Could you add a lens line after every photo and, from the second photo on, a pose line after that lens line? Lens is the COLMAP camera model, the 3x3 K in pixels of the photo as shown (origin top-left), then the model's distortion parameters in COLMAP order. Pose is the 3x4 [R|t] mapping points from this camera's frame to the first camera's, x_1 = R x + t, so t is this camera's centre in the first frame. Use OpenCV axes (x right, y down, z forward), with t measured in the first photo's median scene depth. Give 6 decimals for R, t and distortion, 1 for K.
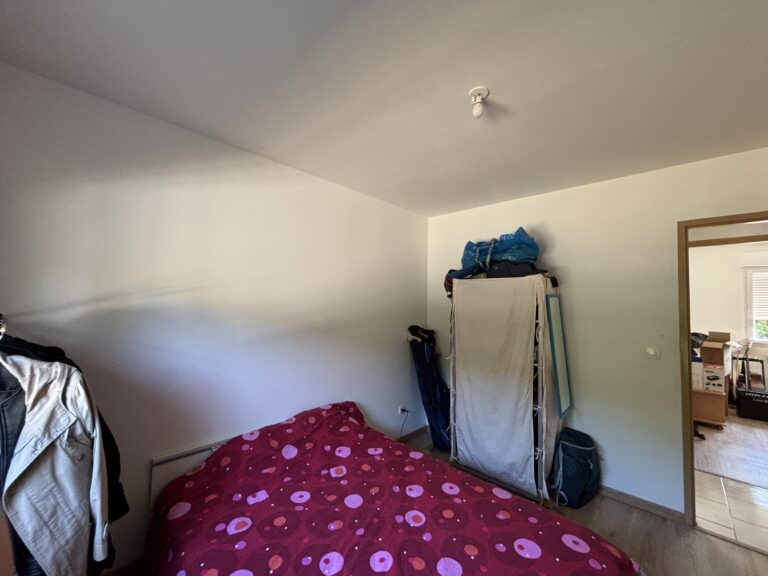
lens RADIAL K [[310.3, 0, 382.3], [0, 310.3, 287.8], [0, 0, 1]] dist [0.003446, -0.000662]
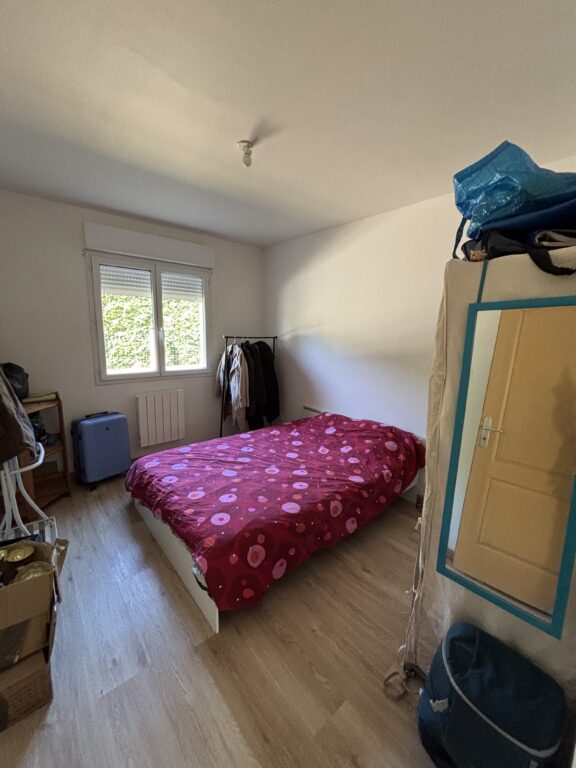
lens RADIAL K [[310.3, 0, 291.4], [0, 310.3, 382.1], [0, 0, 1]] dist [0.003446, -0.000662]
pose [[-0.093520, 0.141334, -0.985535, 1.341463], [0.023253, 0.989913, 0.139756, 0.083748], [0.995346, -0.009847, -0.095863, 1.081559]]
